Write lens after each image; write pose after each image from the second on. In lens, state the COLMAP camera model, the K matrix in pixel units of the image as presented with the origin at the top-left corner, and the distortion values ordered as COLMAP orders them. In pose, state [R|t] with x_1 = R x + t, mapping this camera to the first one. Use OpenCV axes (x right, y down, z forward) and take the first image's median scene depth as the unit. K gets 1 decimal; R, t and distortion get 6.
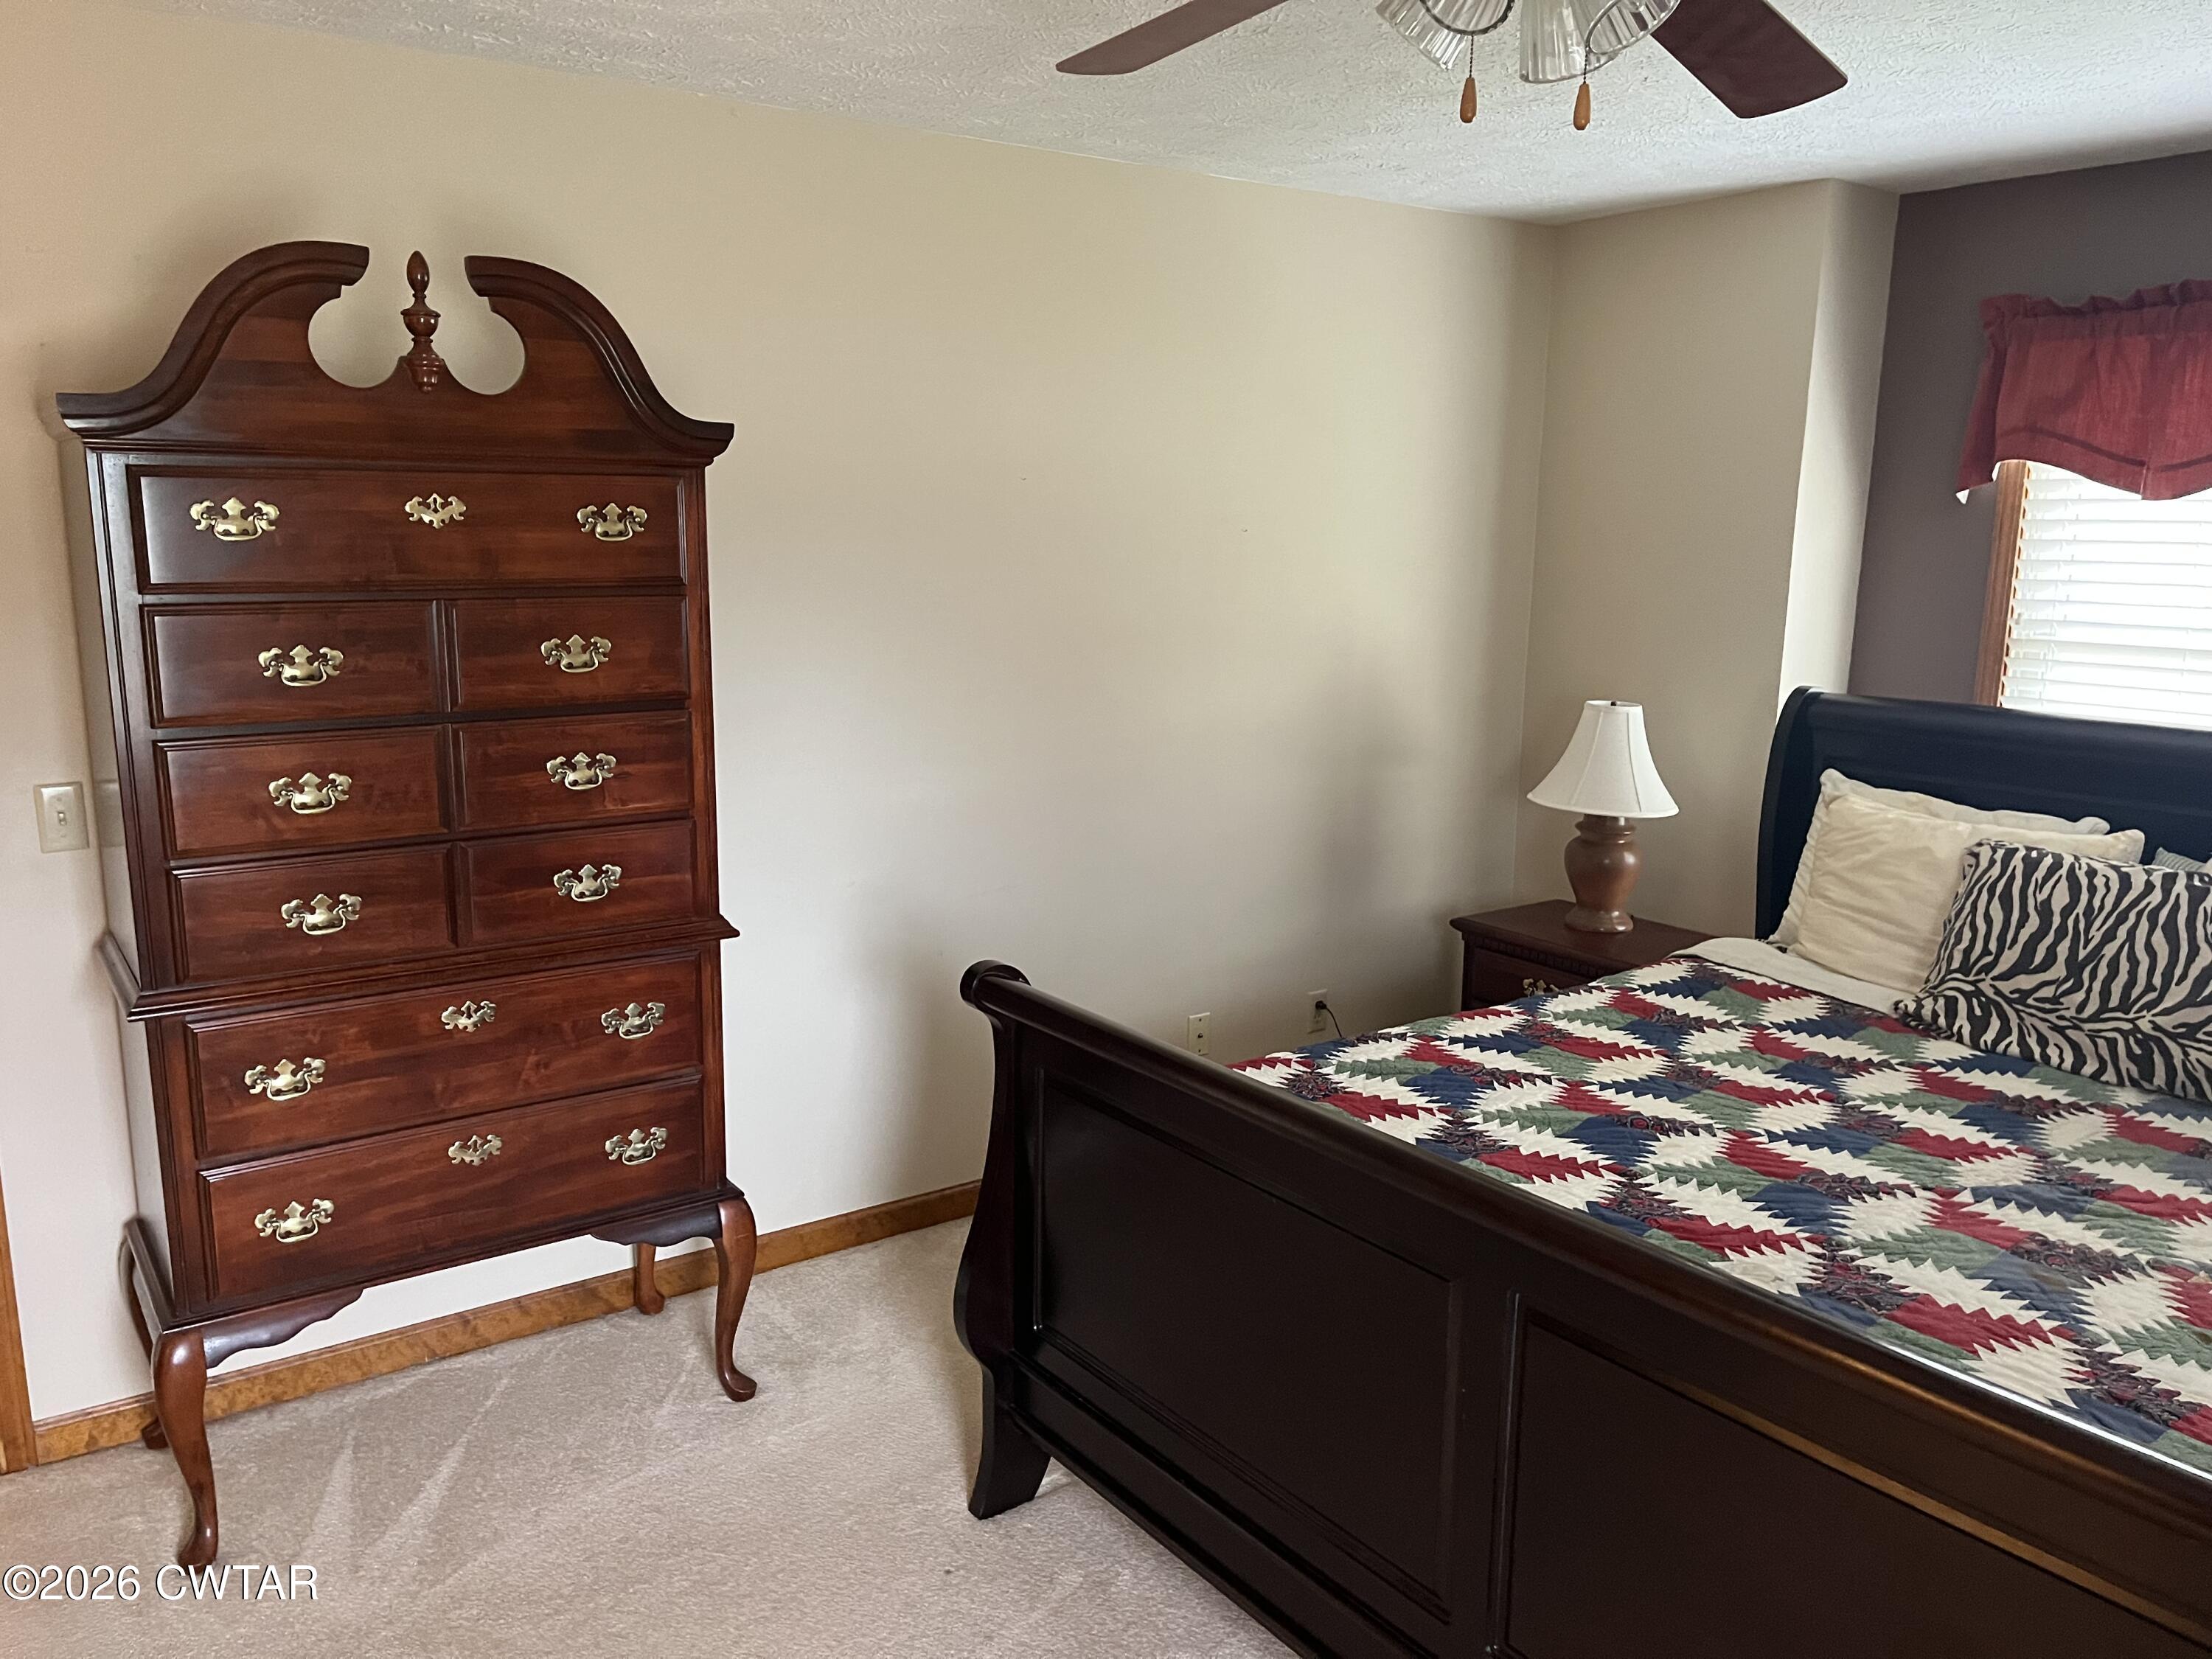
lens RADIAL K [[1672.6, 0, 1096.0], [0, 1672.6, 830.3], [0, 0, 1]] dist [0.096421, -0.123978]
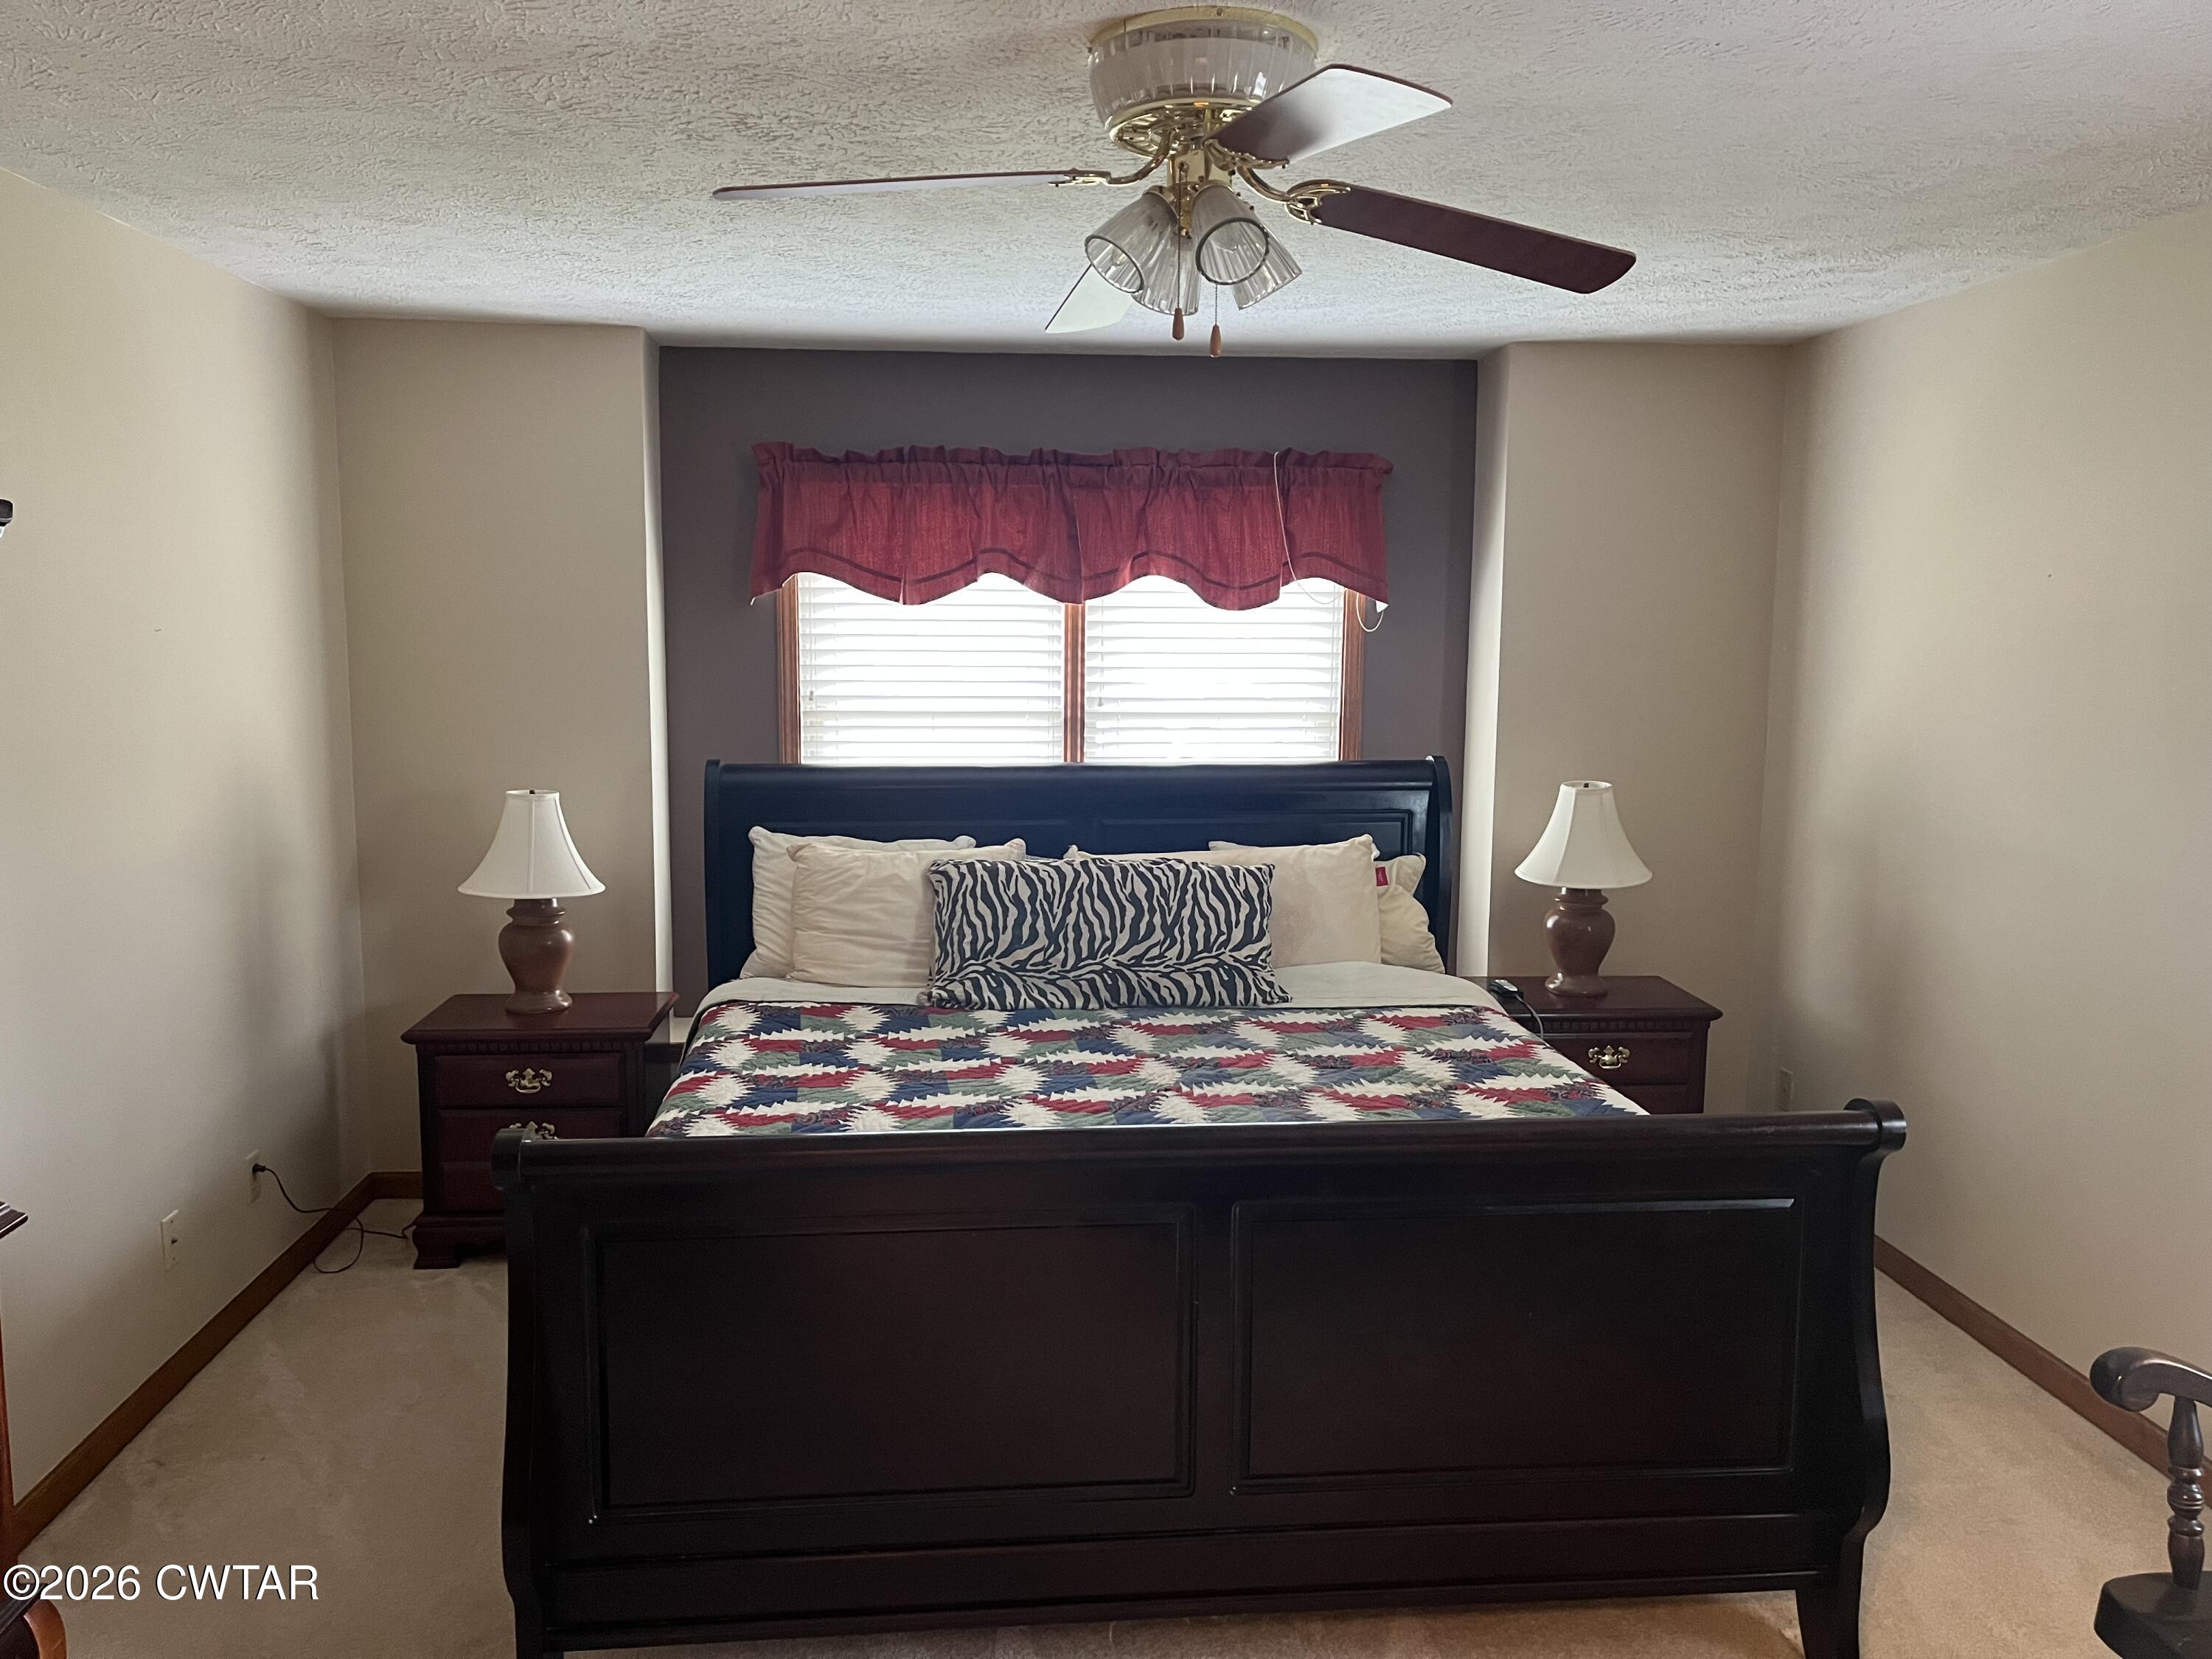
lens RADIAL K [[1672.6, 0, 1096.0], [0, 1672.6, 830.3], [0, 0, 1]] dist [0.096421, -0.123978]
pose [[0.517373, -0.119579, 0.847364, -0.541191], [0.157106, 0.986632, 0.043308, -0.057552], [-0.841215, 0.110719, 0.529244, 0.210234]]
